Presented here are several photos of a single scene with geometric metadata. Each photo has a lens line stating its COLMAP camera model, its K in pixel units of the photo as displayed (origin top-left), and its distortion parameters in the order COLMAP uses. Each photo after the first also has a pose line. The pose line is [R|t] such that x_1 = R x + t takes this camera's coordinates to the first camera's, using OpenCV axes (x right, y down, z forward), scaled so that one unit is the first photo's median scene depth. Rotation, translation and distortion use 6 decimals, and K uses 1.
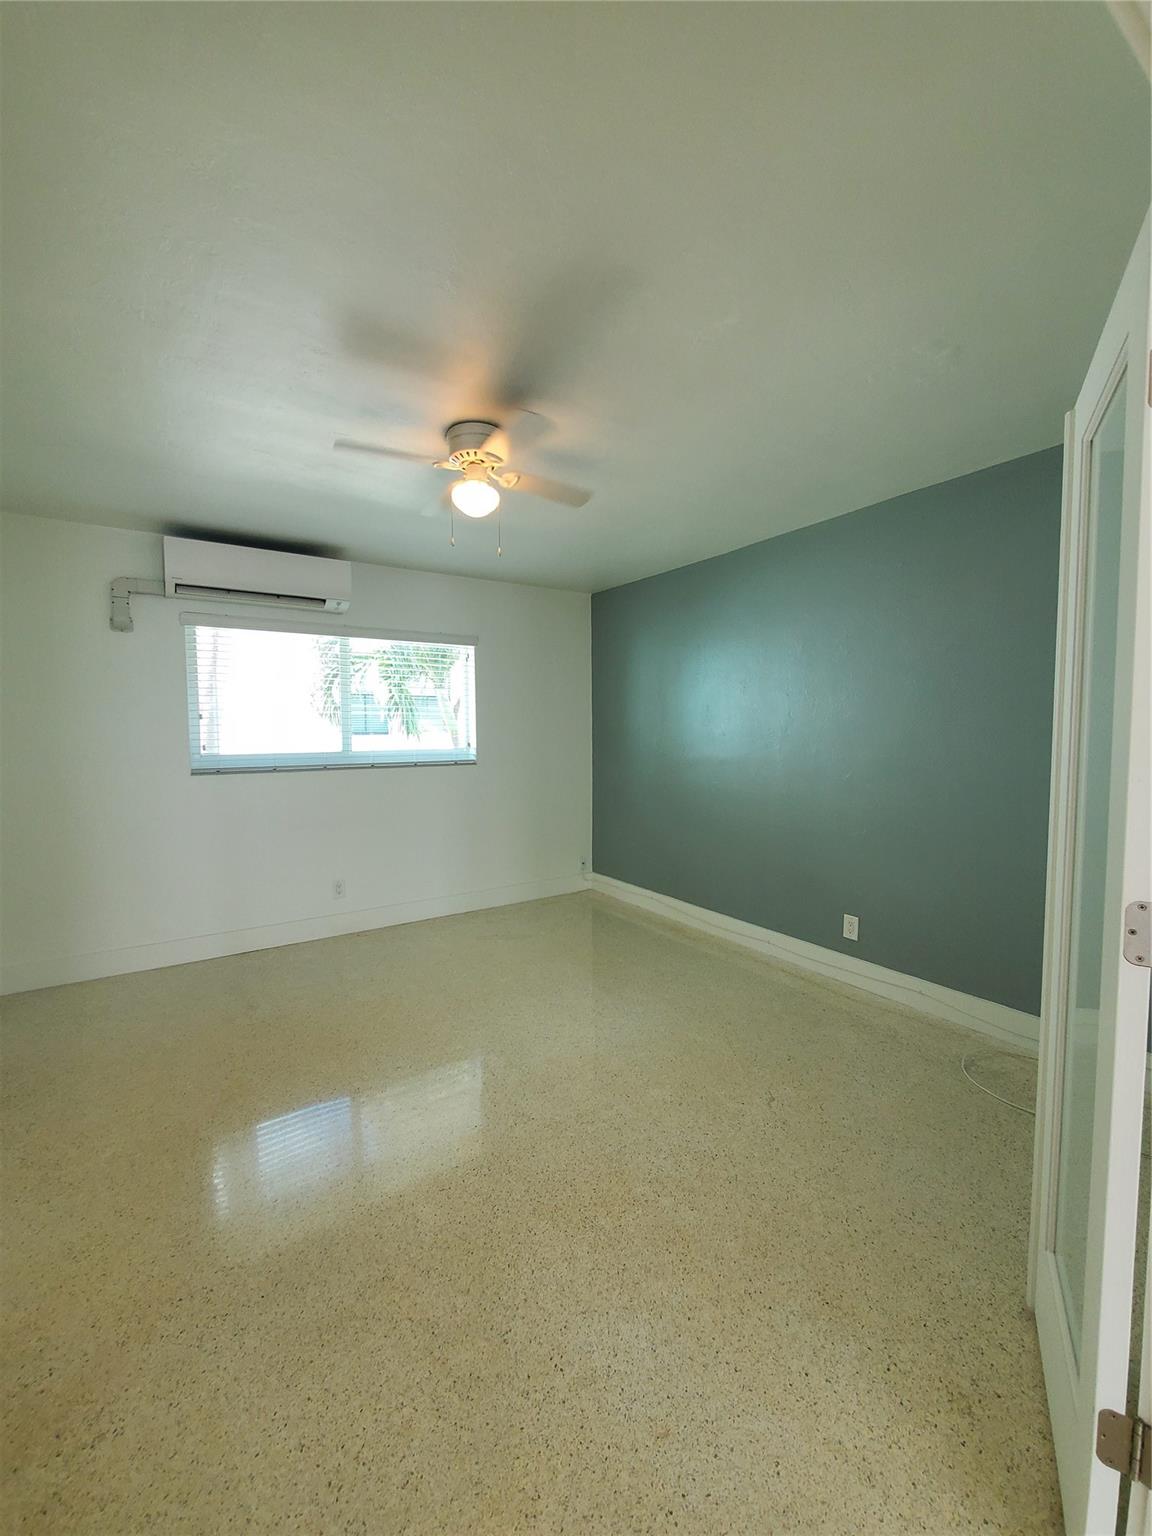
lens RADIAL K [[612.7, 0, 559.3], [0, 612.7, 766.2], [0, 0, 1]] dist [0.000028, -0.000052]
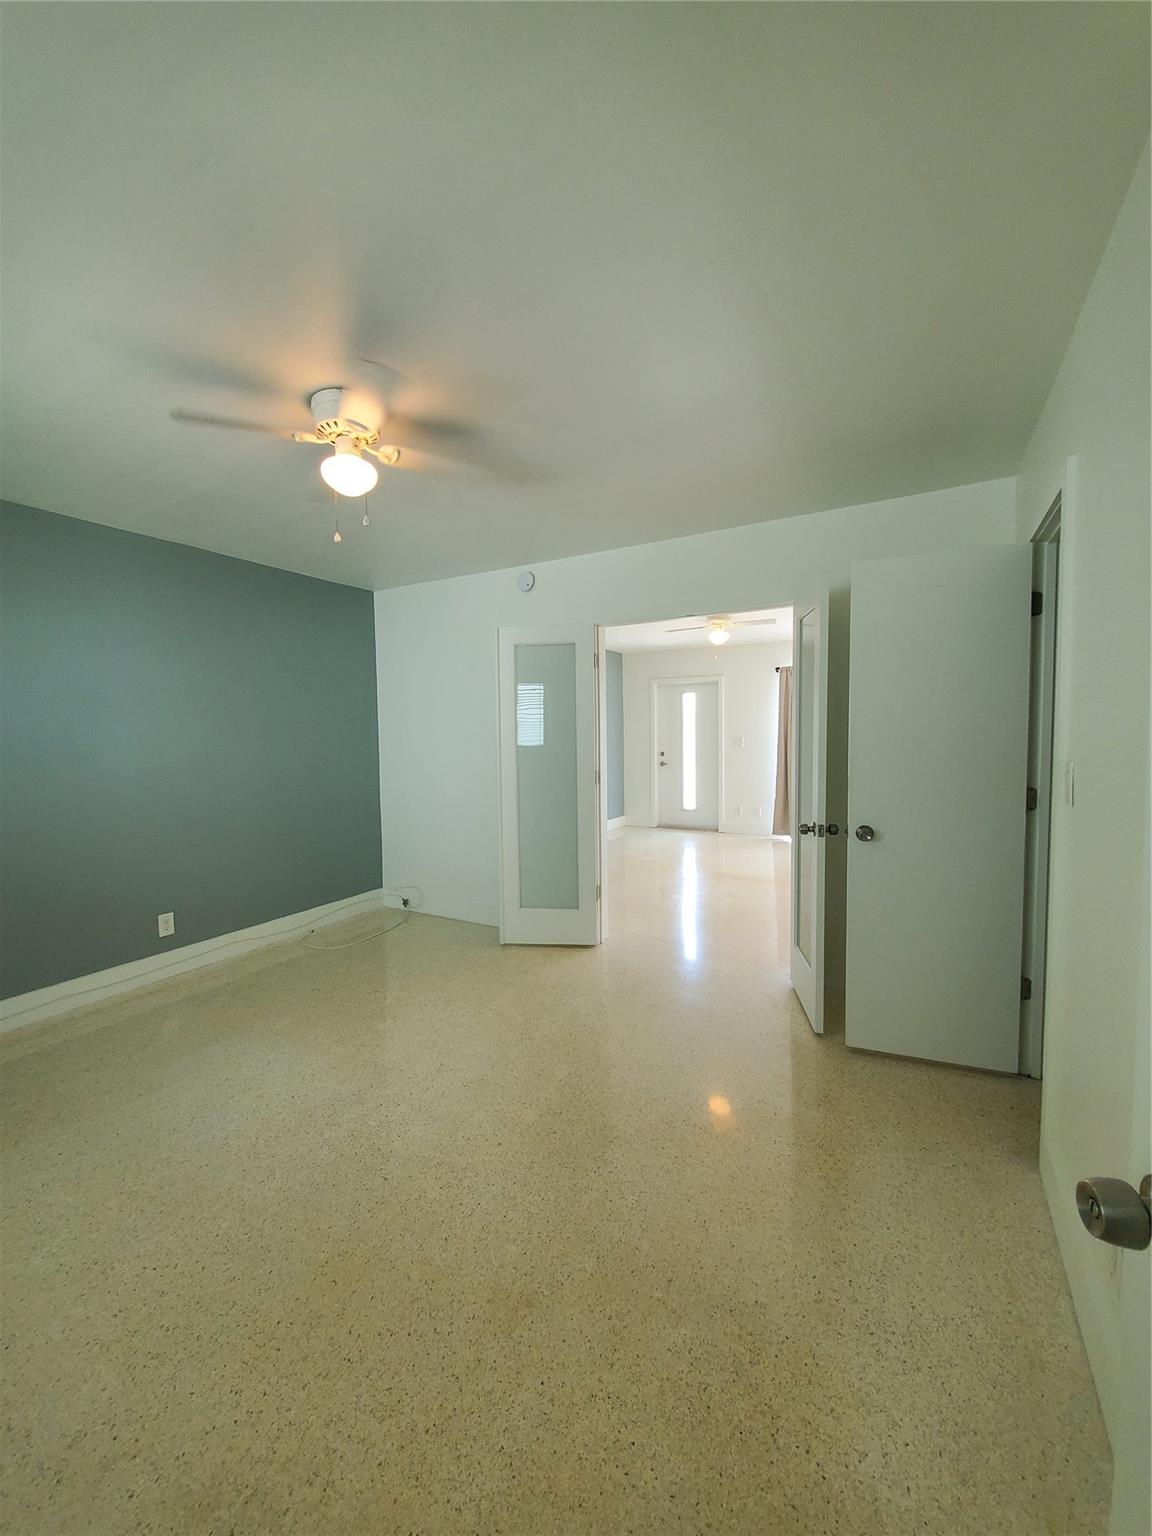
lens RADIAL K [[612.7, 0, 559.3], [0, 612.7, 766.2], [0, 0, 1]] dist [0.000028, -0.000052]
pose [[-0.448075, -0.038257, 0.893177, -1.046536], [0.069360, 0.994585, 0.077396, -0.063847], [-0.891302, 0.096630, -0.442995, 1.126021]]
